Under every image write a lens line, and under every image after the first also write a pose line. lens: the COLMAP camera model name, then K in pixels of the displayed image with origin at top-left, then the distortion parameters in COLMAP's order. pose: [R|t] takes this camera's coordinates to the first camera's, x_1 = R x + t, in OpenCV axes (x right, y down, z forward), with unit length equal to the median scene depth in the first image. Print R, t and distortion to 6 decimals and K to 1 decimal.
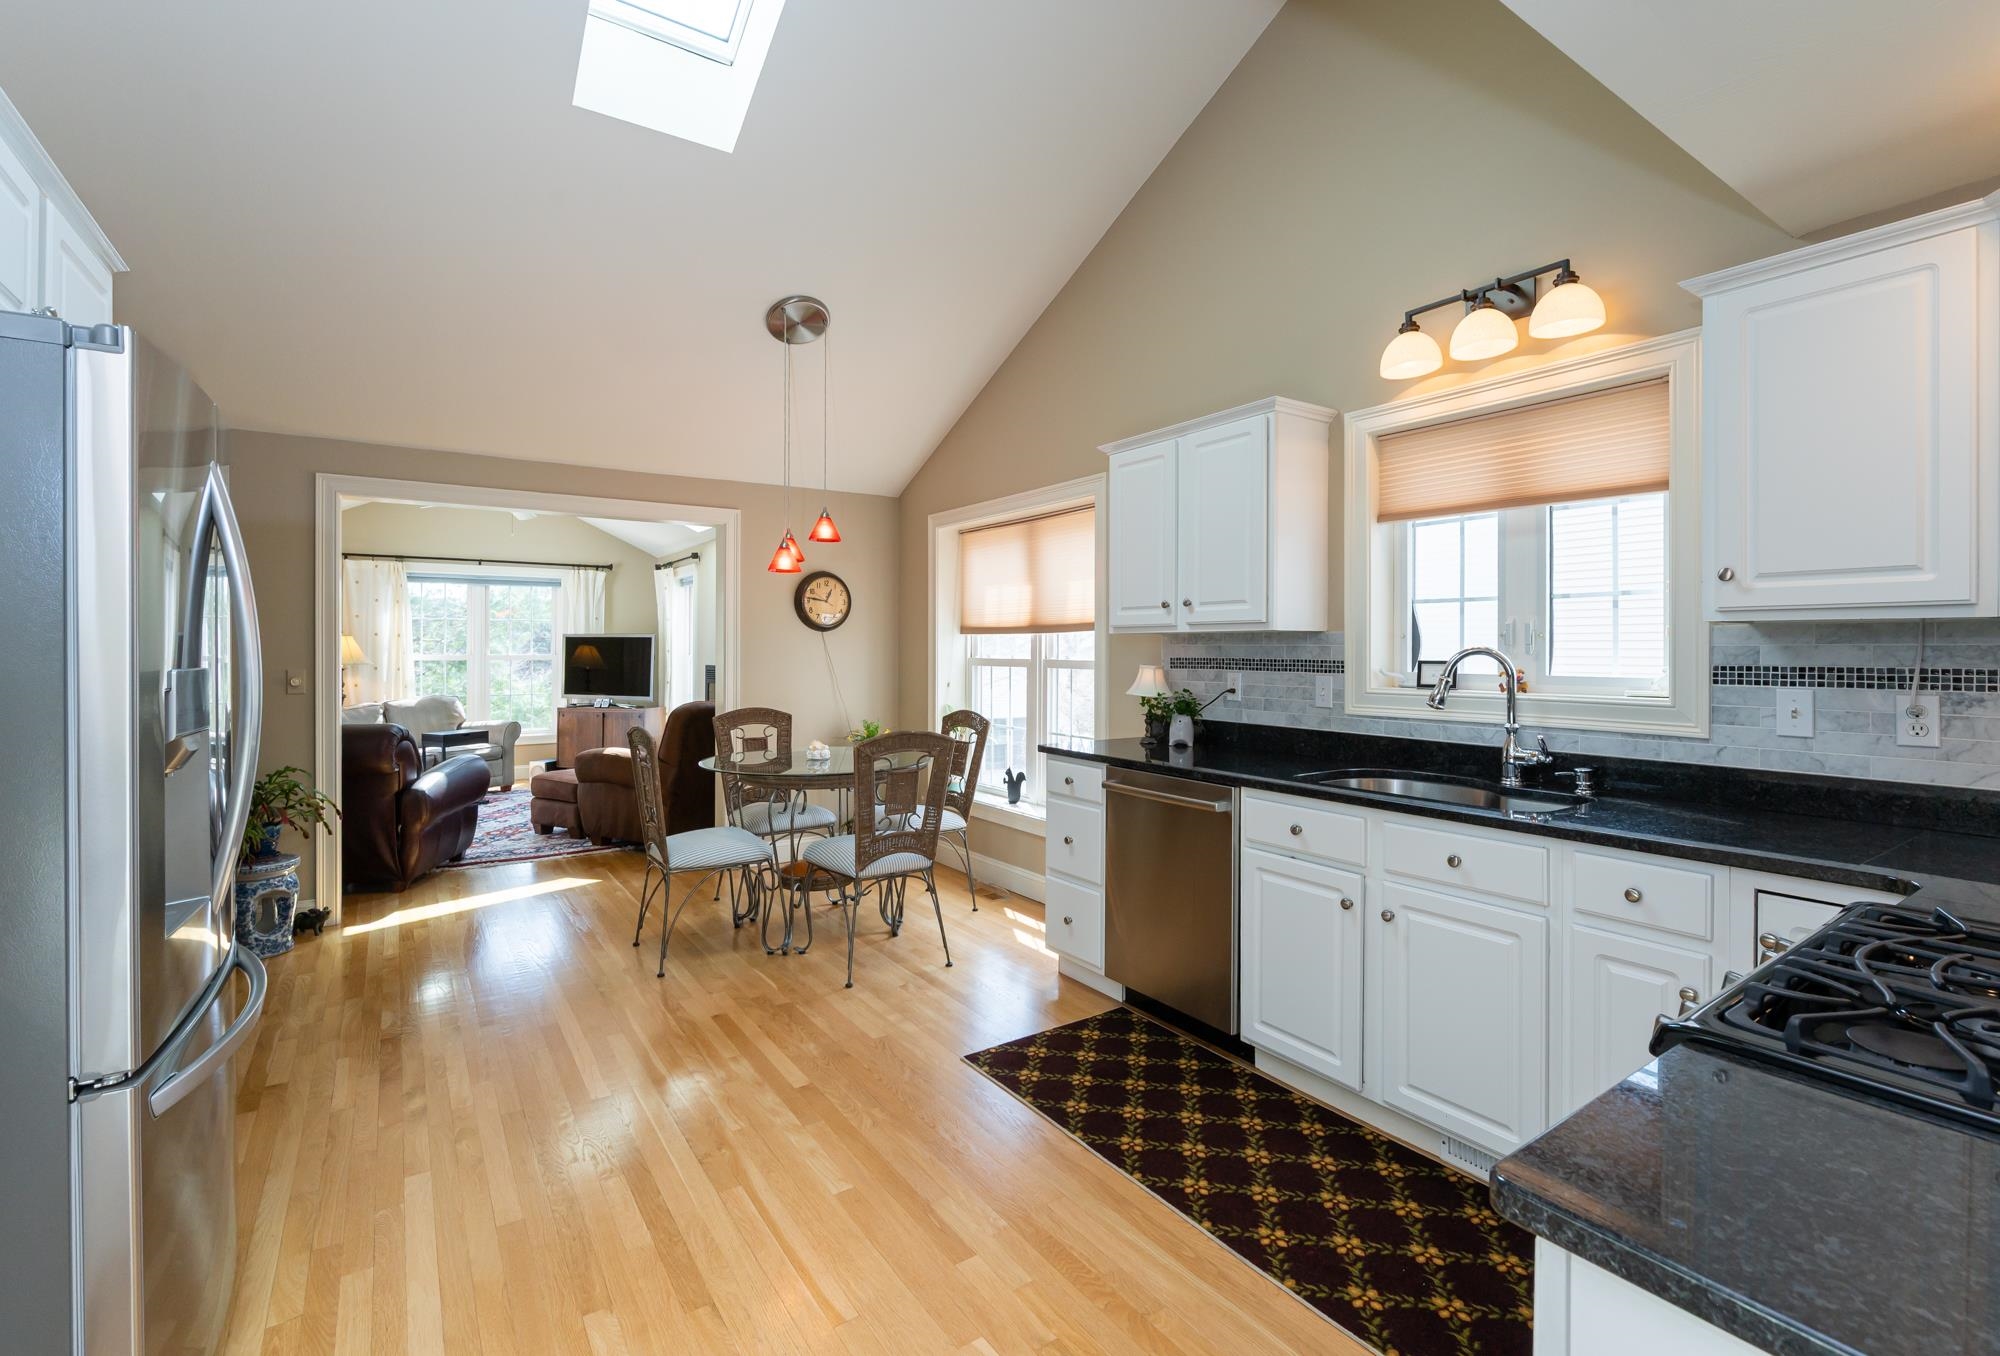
lens RADIAL K [[894.1, 0, 1000.4], [0, 894.1, 649.1], [0, 0, 1]] dist [-0.000819, -0.000004]
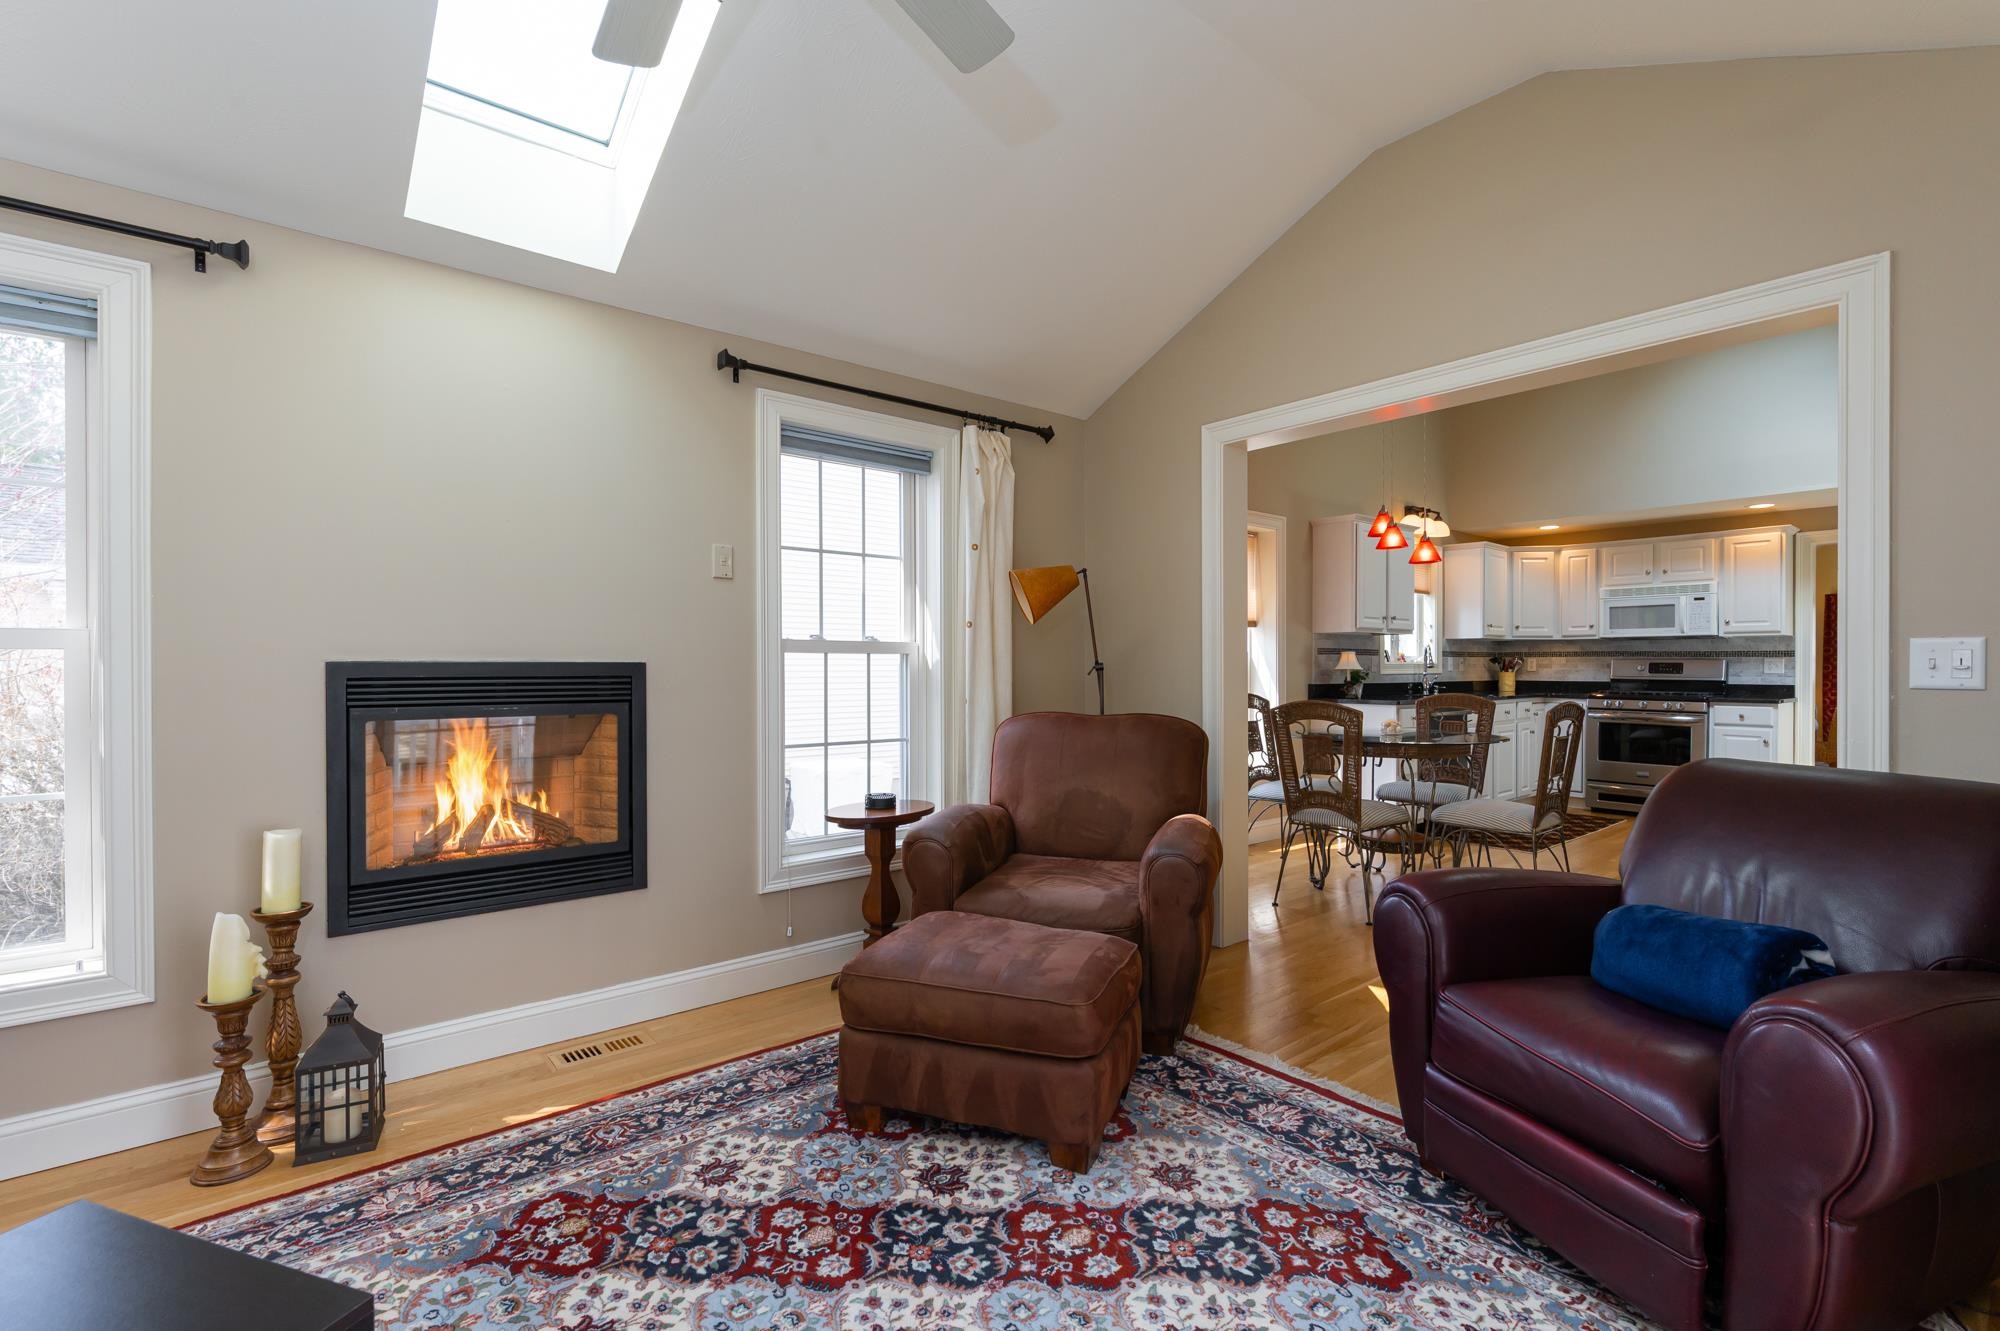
lens RADIAL K [[902.5, 0, 989.0], [0, 902.5, 667.0], [0, 0, 1]] dist [0.000303, 0.000203]
pose [[-0.097131, -0.001778, 0.995270, -1.084600], [0.001633, 0.999997, 0.001946, 0.031700], [-0.995270, 0.001814, -0.097127, 1.378767]]
